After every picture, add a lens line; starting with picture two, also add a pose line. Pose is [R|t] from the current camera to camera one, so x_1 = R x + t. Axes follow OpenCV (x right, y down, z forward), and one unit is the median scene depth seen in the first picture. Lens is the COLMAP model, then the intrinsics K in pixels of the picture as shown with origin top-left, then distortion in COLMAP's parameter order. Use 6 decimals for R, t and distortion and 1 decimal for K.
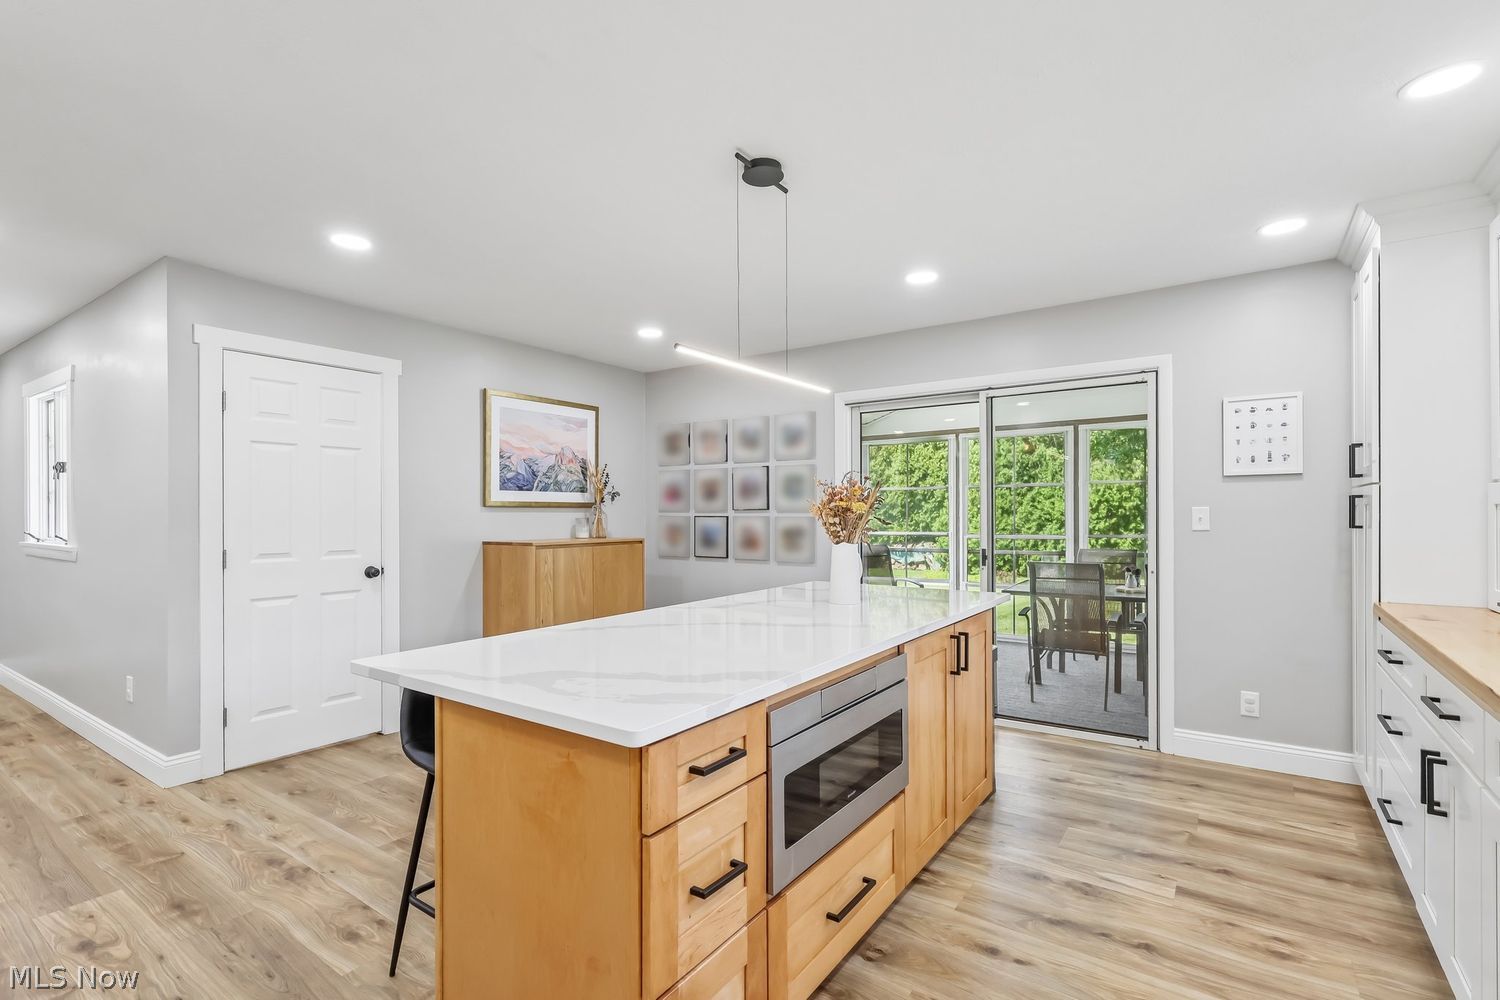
lens RADIAL K [[696.7, 0, 738.6], [0, 696.7, 515.0], [0, 0, 1]] dist [-0.001297, -0.000335]
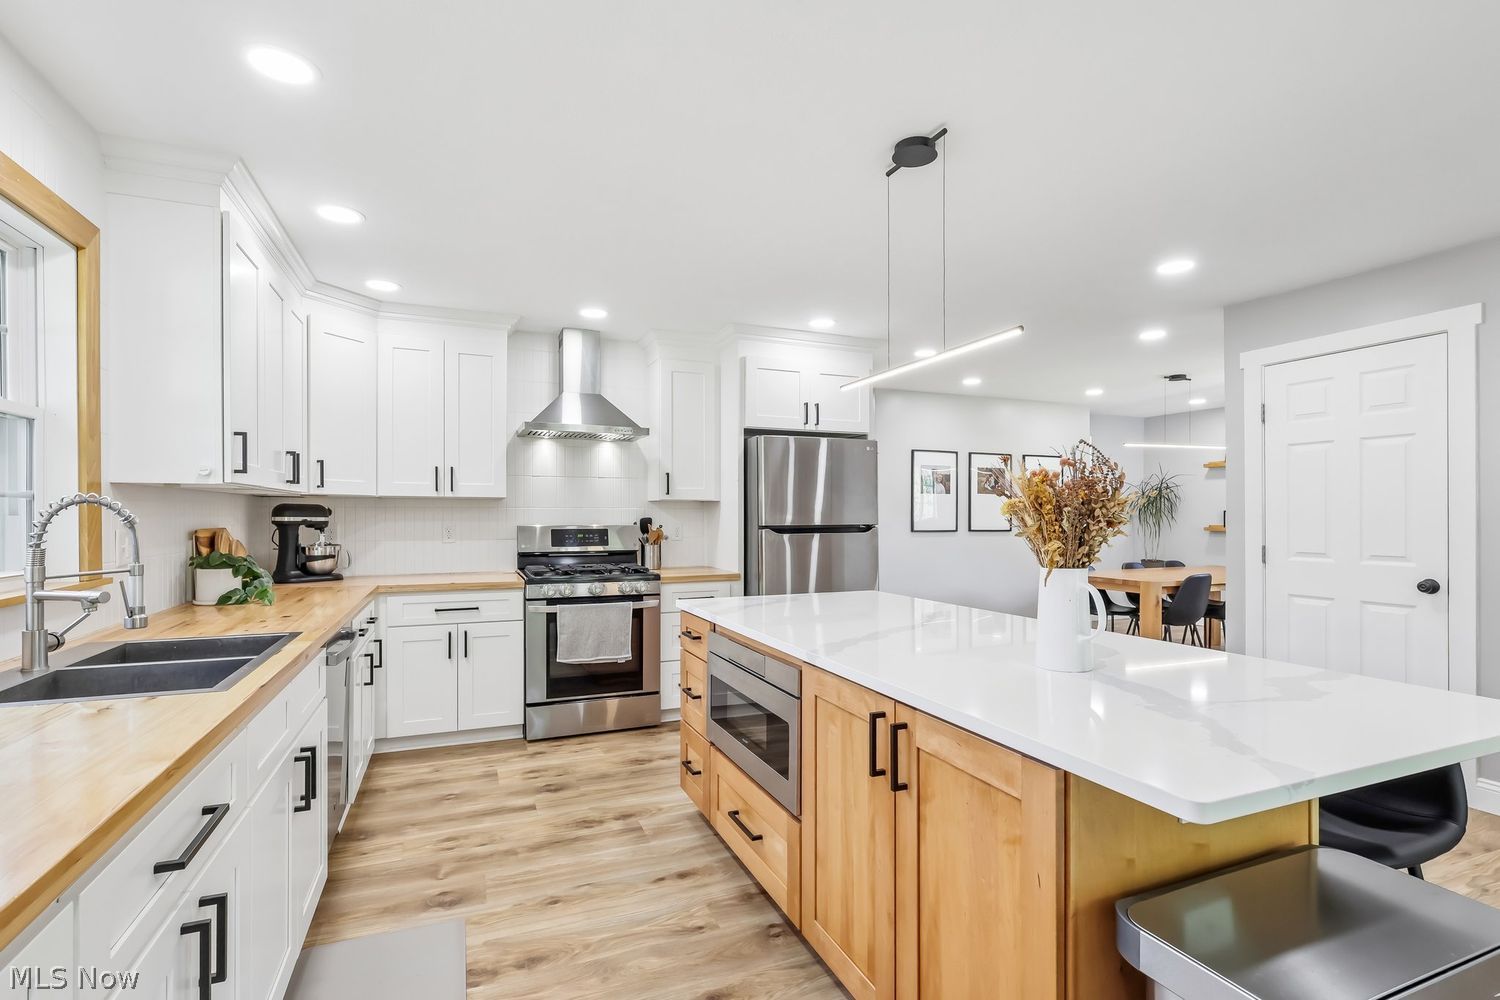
lens RADIAL K [[696.7, 0, 738.6], [0, 696.7, 515.0], [0, 0, 1]] dist [-0.001297, -0.000335]
pose [[-0.544461, 0.003386, -0.838780, 0.979096], [0.003767, 0.999992, 0.001591, -0.005916], [0.838778, -0.002294, -0.544469, 1.346912]]
